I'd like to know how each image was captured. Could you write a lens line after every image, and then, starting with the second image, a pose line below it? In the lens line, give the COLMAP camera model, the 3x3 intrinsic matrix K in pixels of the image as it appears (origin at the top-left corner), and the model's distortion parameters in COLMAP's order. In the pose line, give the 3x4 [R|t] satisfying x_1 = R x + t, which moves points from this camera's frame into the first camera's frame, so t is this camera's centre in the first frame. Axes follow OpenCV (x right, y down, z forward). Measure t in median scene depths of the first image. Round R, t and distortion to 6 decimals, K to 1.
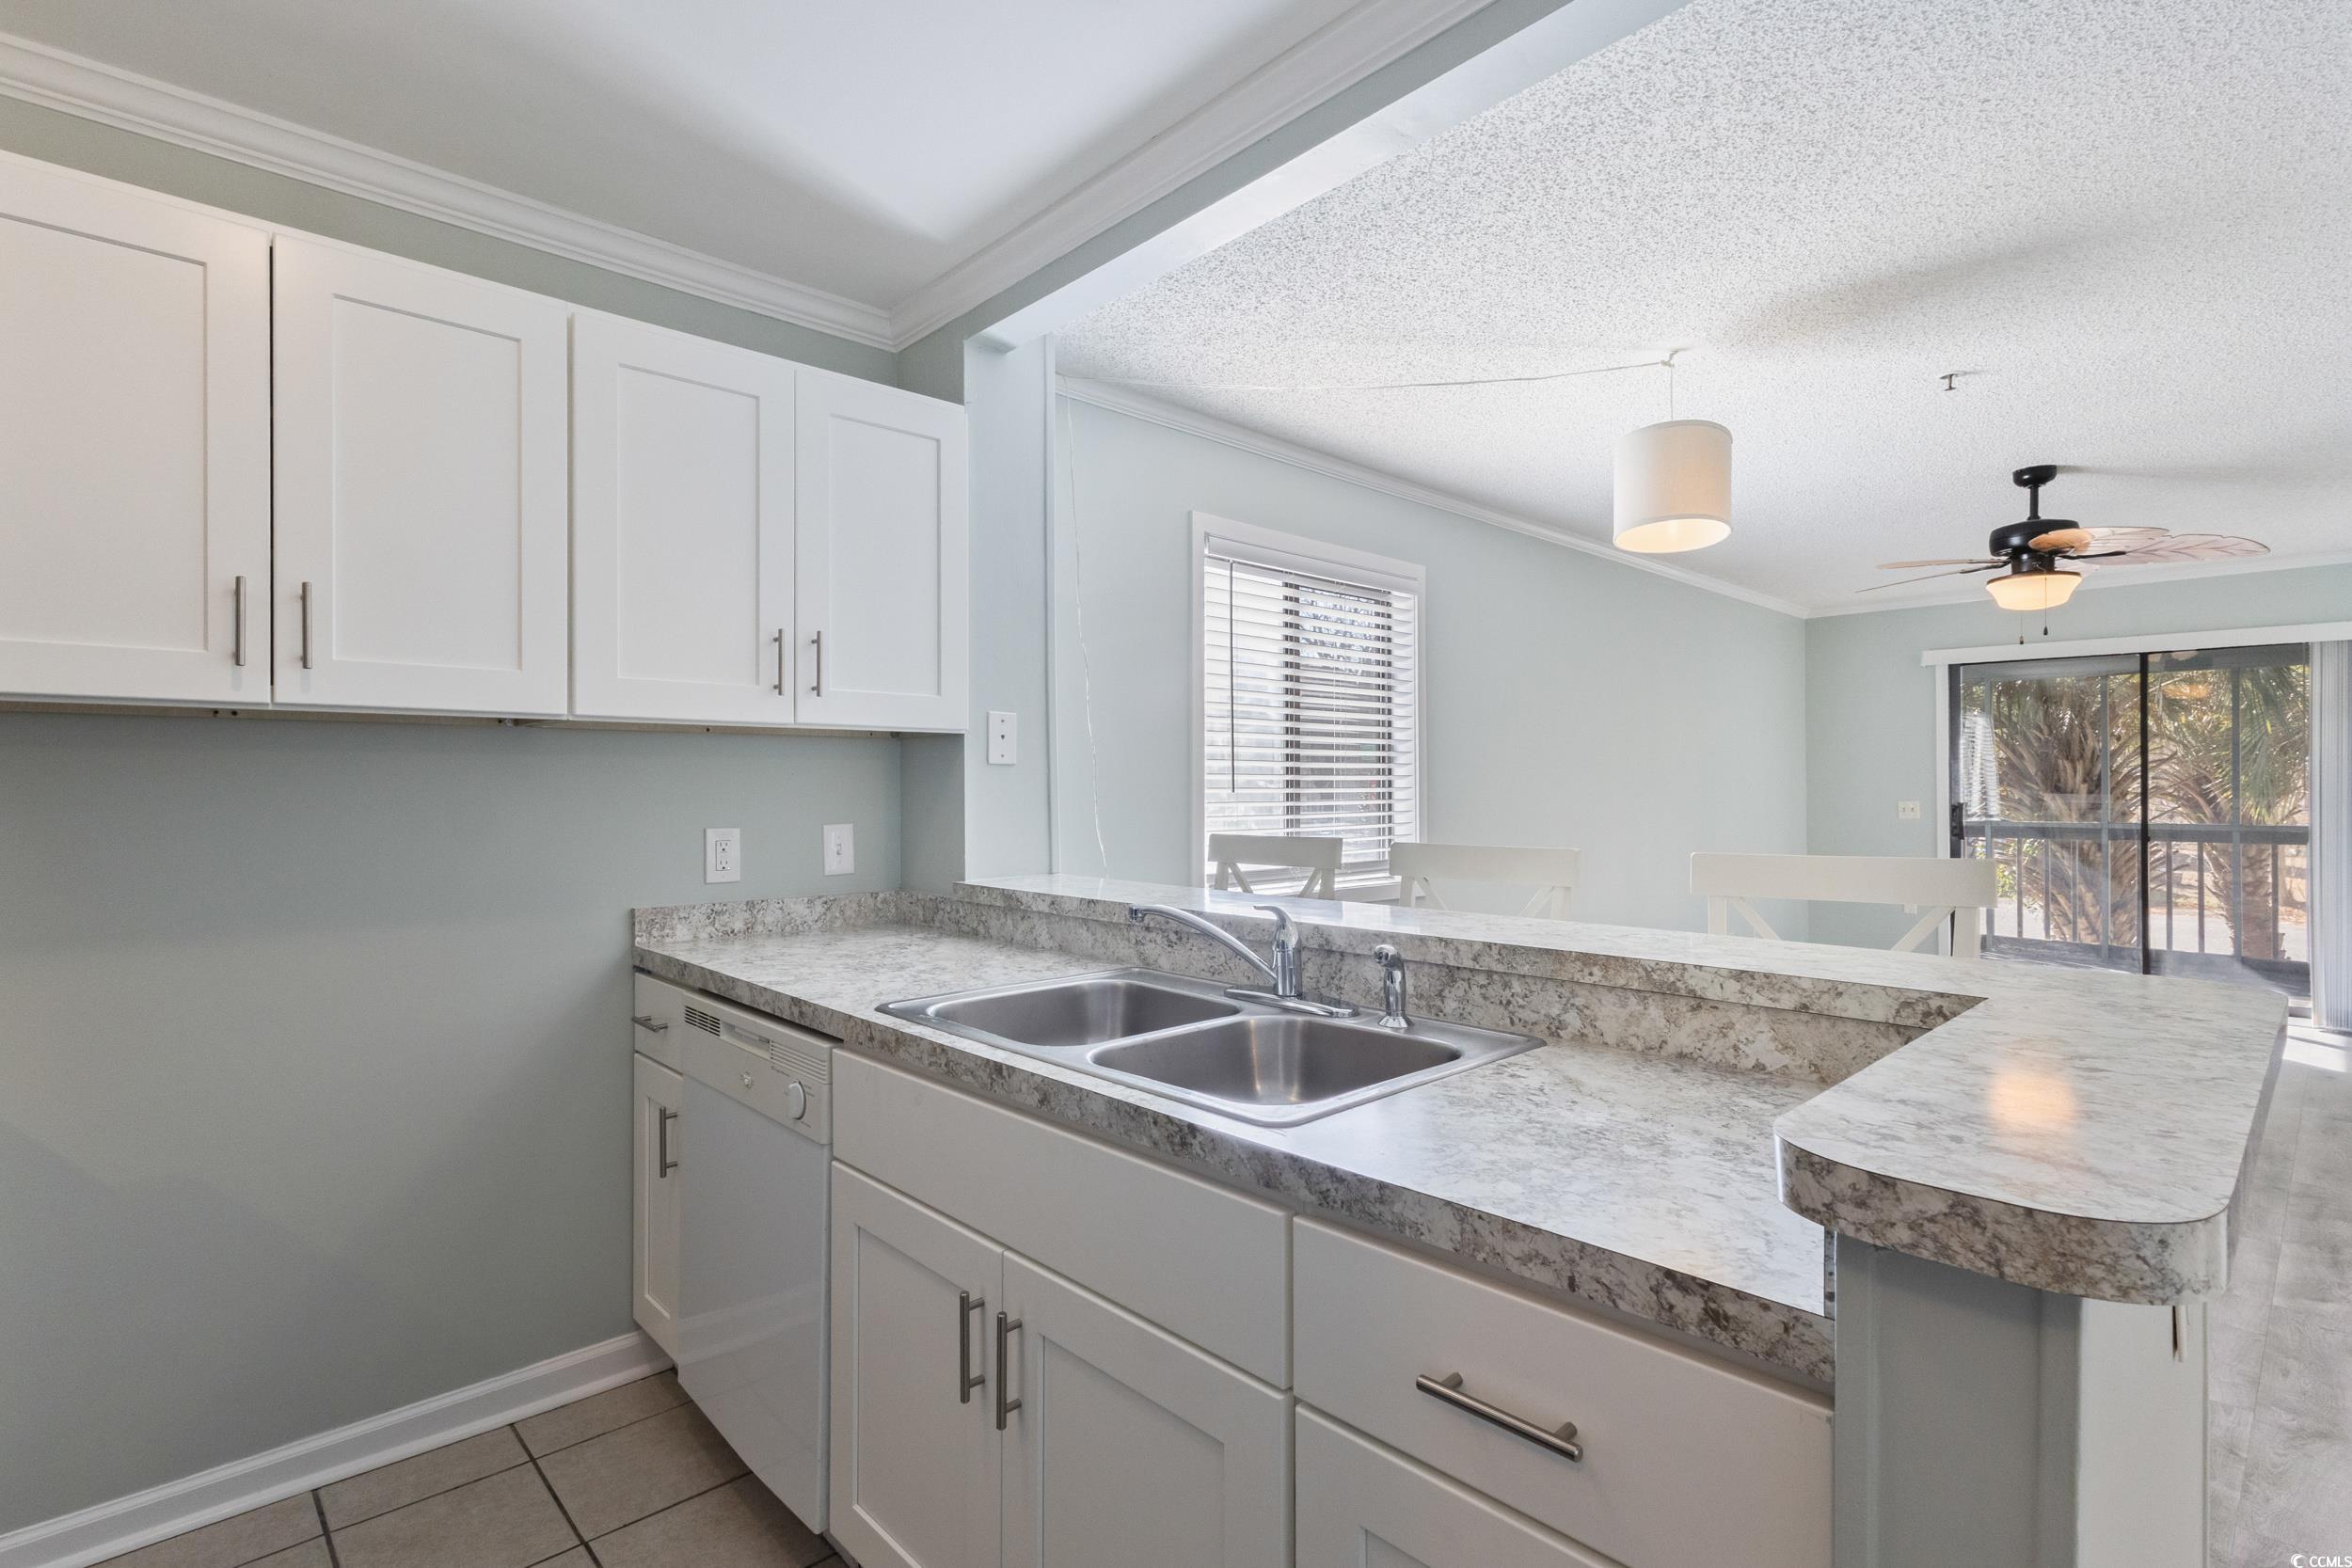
lens RADIAL K [[1105.1, 0, 1159.2], [0, 1105.1, 782.1], [0, 0, 1]] dist [-0.000510, 0.007551]
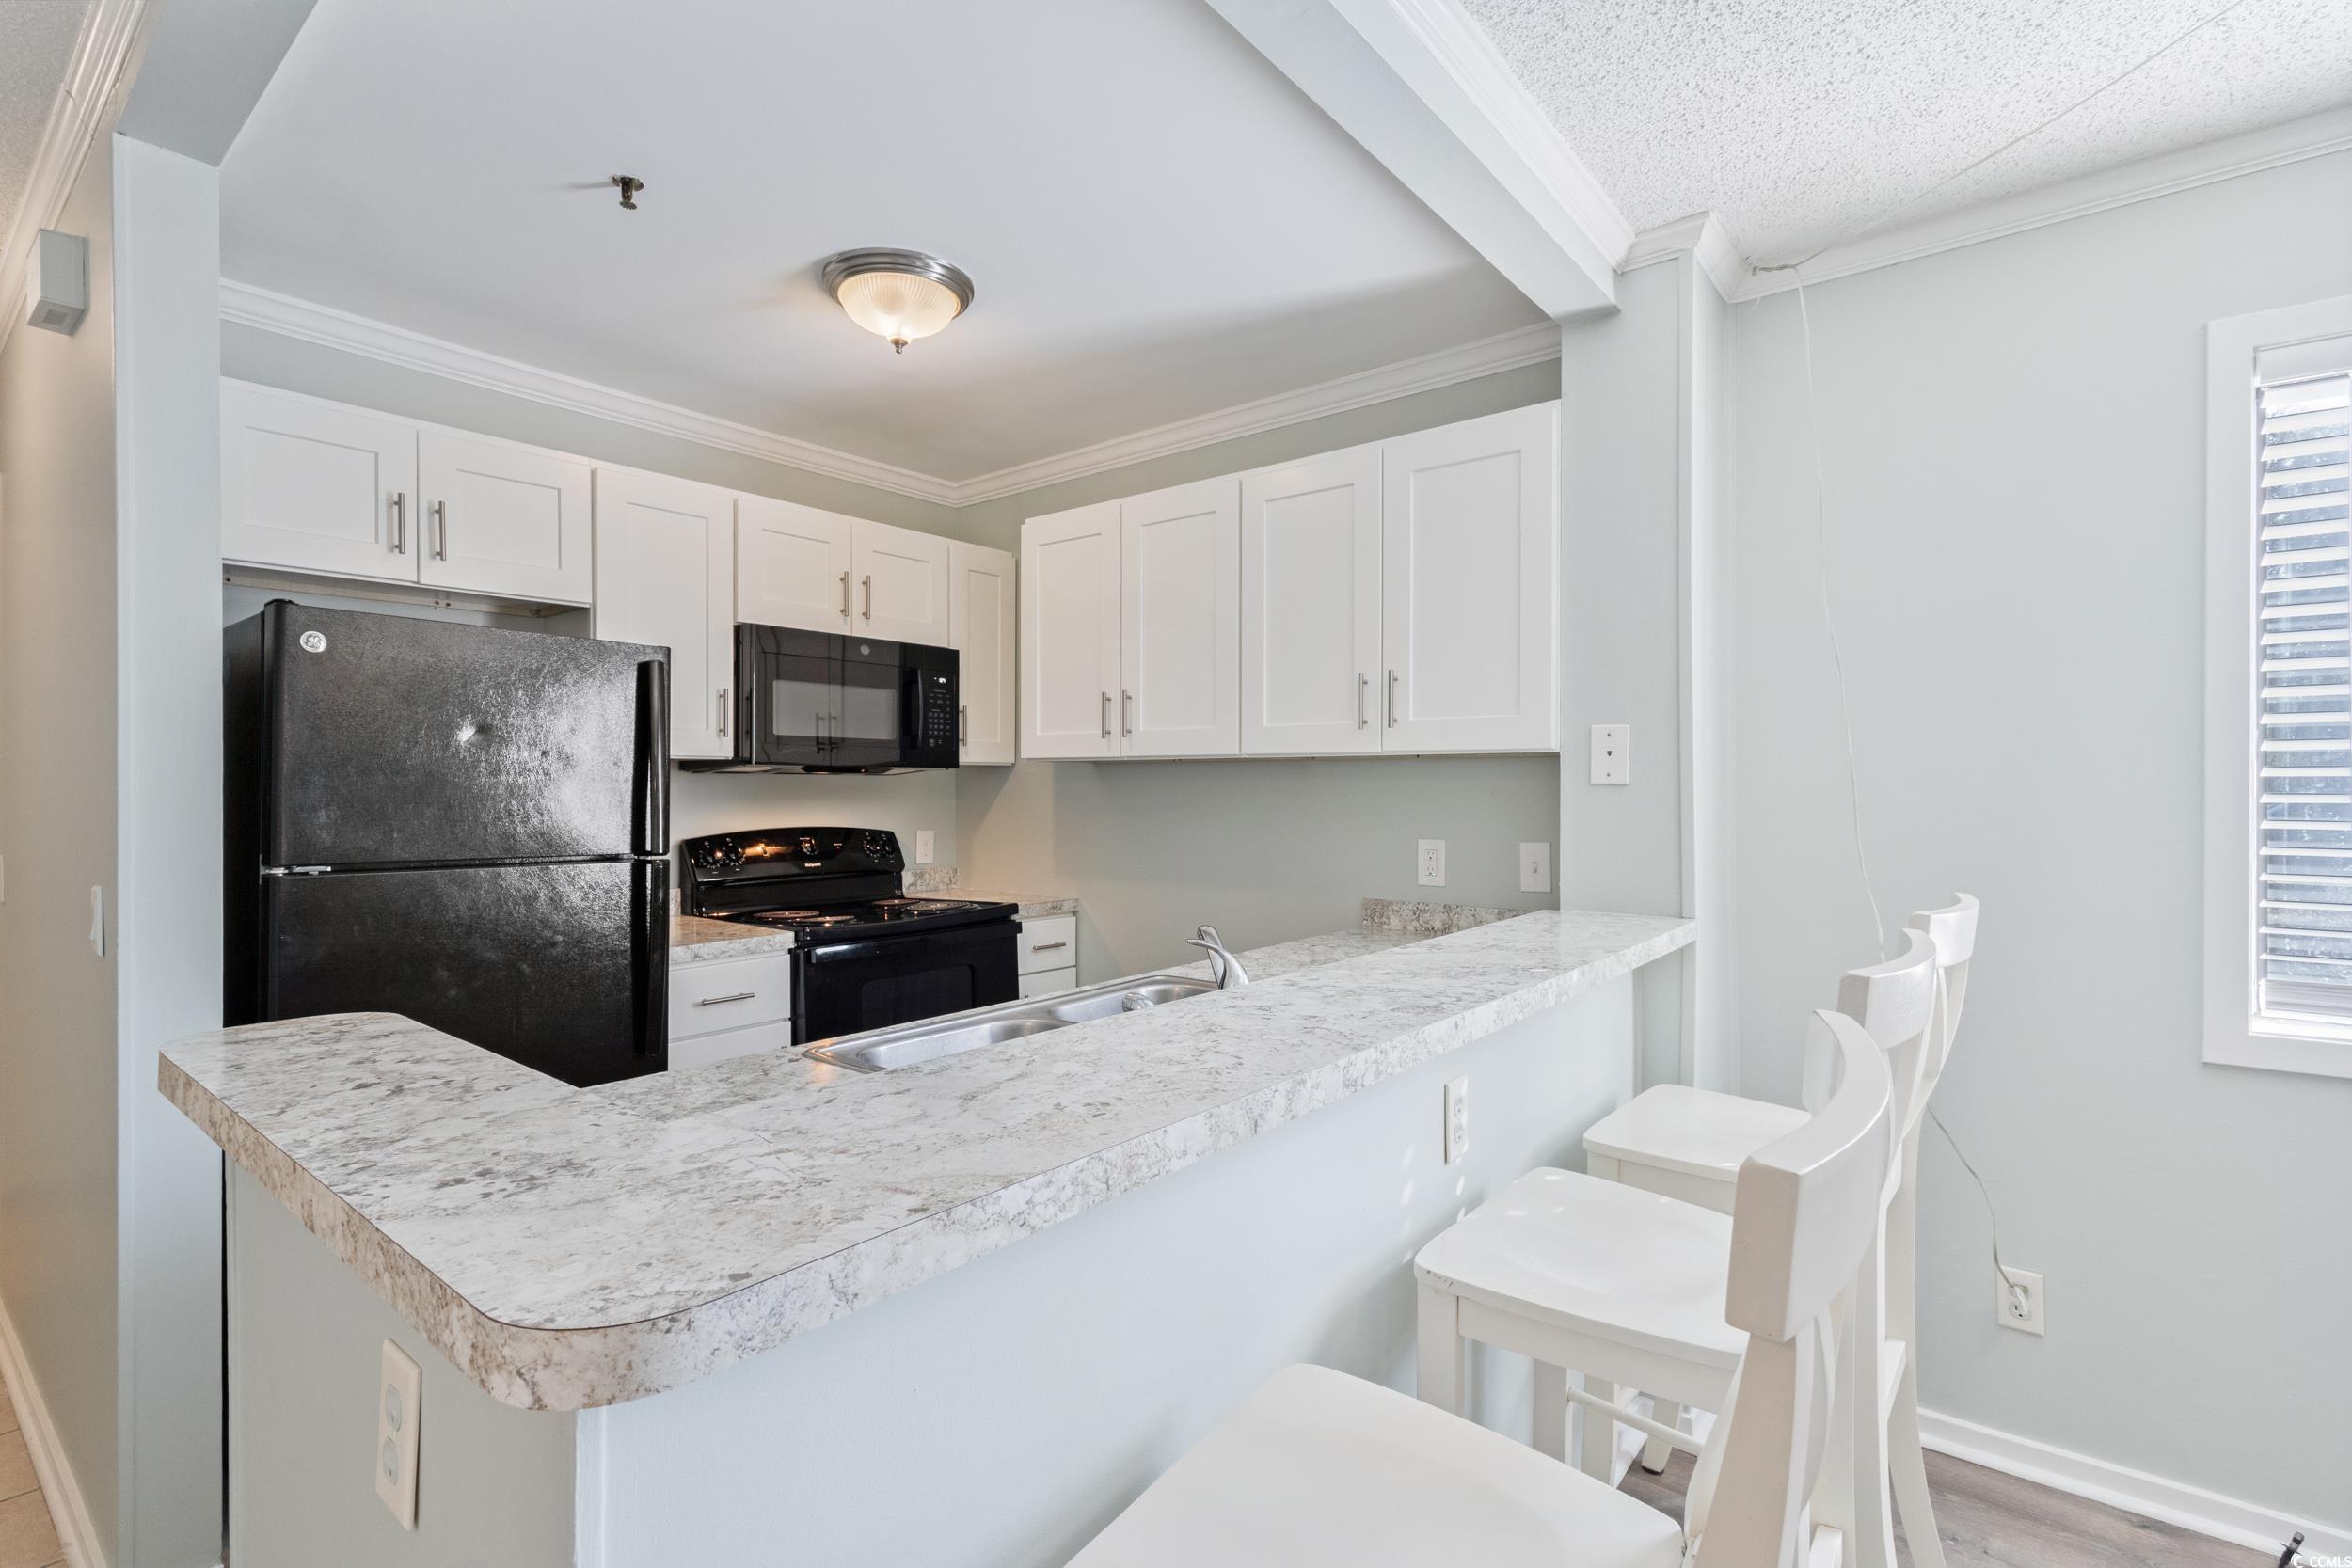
lens RADIAL K [[1087.4, 0, 1166.0], [0, 1087.4, 781.3], [0, 0, 1]] dist [0.001037, 0.001847]
pose [[0.144011, -0.000565, -0.989576, 1.088896], [0.002172, 0.999998, -0.000254, -0.030970], [0.989574, -0.002113, 0.144012, 0.866330]]
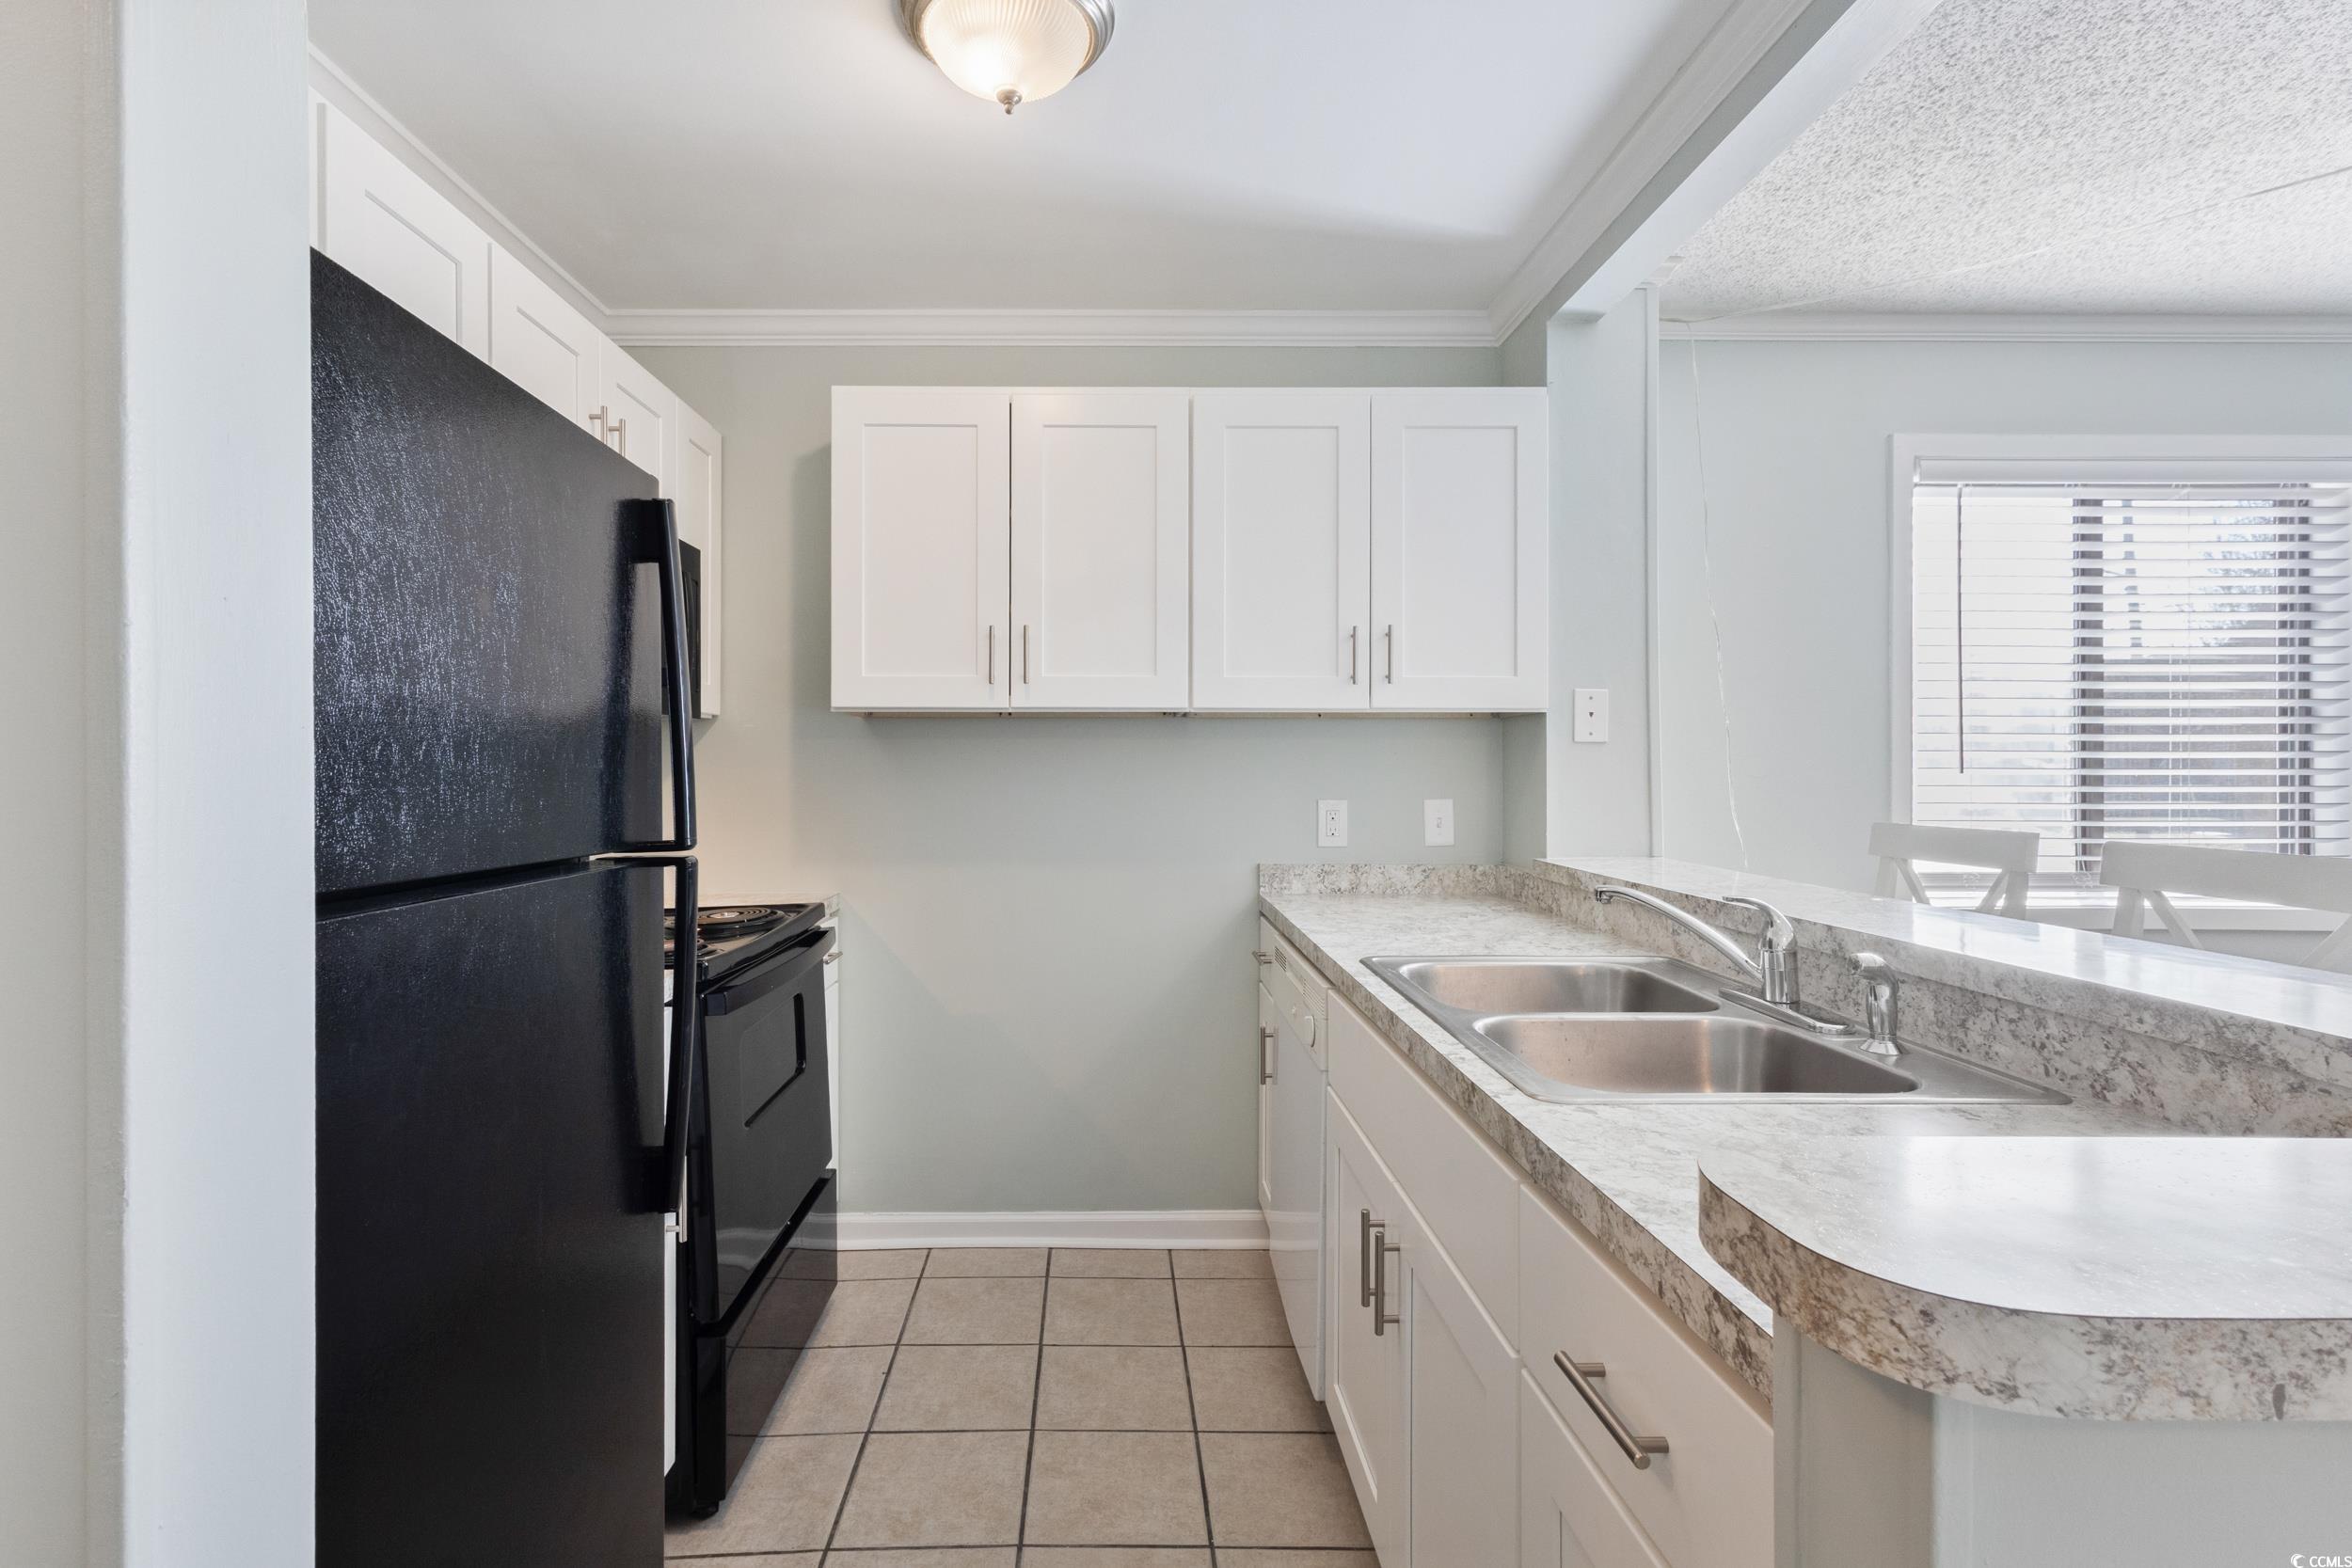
lens RADIAL K [[1103.7, 0, 1137.9], [0, 1103.7, 762.0], [0, 0, 1]] dist [0.014937, 0.000777]
pose [[0.749117, 0.002153, -0.662434, 0.342051], [-0.001010, 0.999997, 0.002107, -0.000617], [0.662437, -0.000910, 0.749117, -0.006320]]
